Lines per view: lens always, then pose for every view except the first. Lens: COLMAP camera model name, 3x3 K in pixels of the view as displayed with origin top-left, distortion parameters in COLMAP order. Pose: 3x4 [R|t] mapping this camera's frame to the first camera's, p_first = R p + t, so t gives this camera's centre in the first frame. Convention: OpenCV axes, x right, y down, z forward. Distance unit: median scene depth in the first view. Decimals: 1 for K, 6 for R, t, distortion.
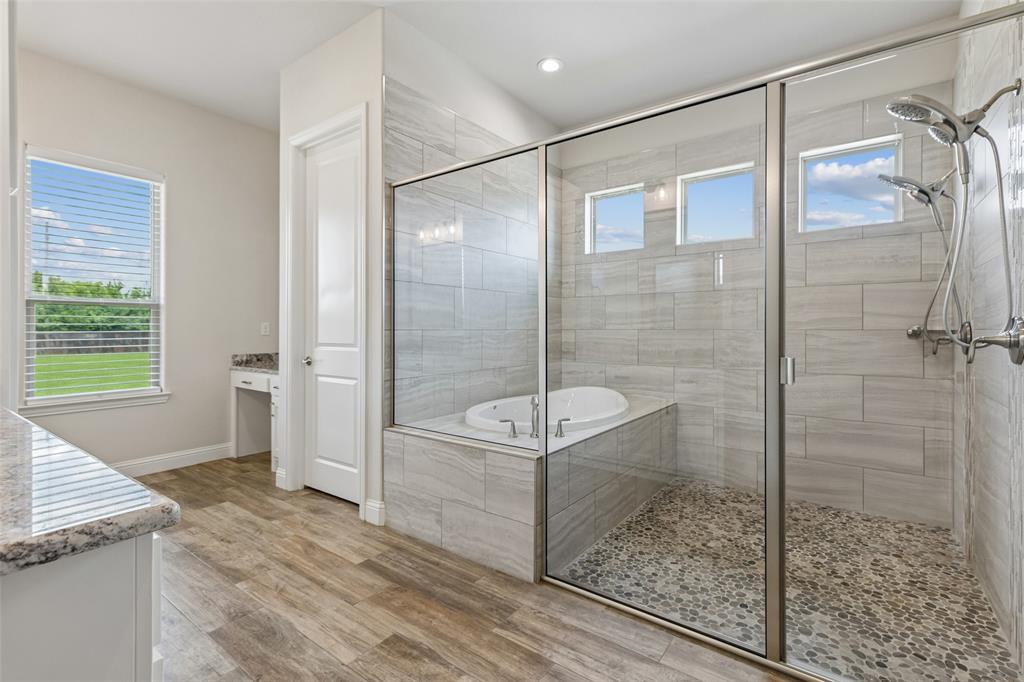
lens RADIAL K [[464.6, 0, 511.8], [0, 464.6, 334.2], [0, 0, 1]] dist [-0.003157, -0.000012]
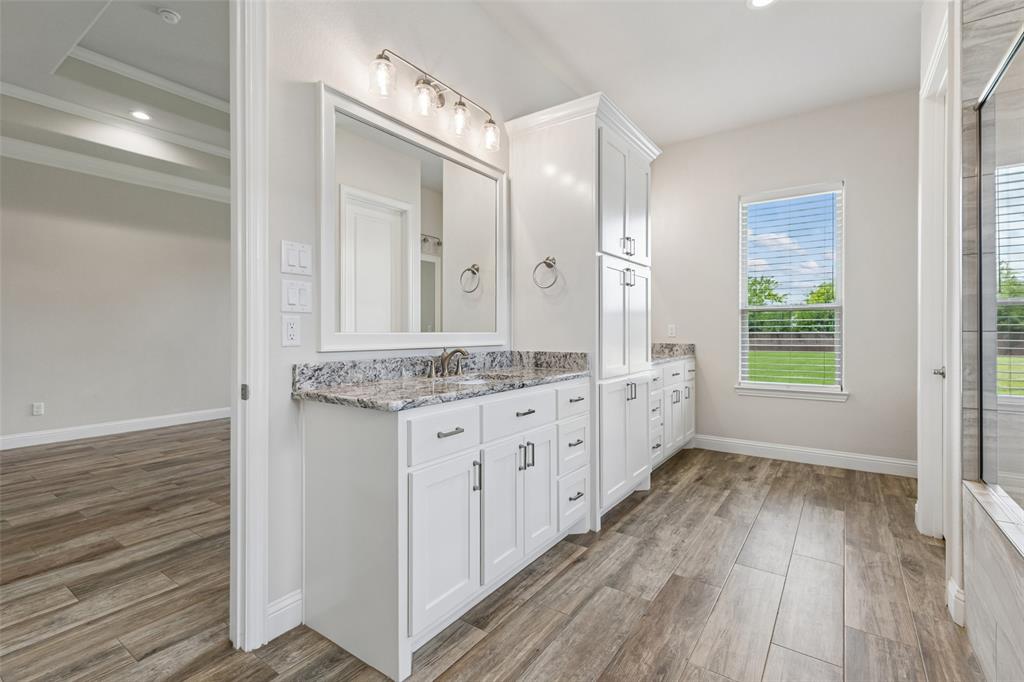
lens RADIAL K [[464.6, 0, 511.1], [0, 464.6, 333.6], [0, 0, 1]] dist [-0.003157, -0.000012]
pose [[0.015558, 0.006515, -0.999858, 0.338455], [-0.008600, 0.999943, 0.006382, -0.005252], [0.999842, 0.008499, 0.015614, 0.308069]]
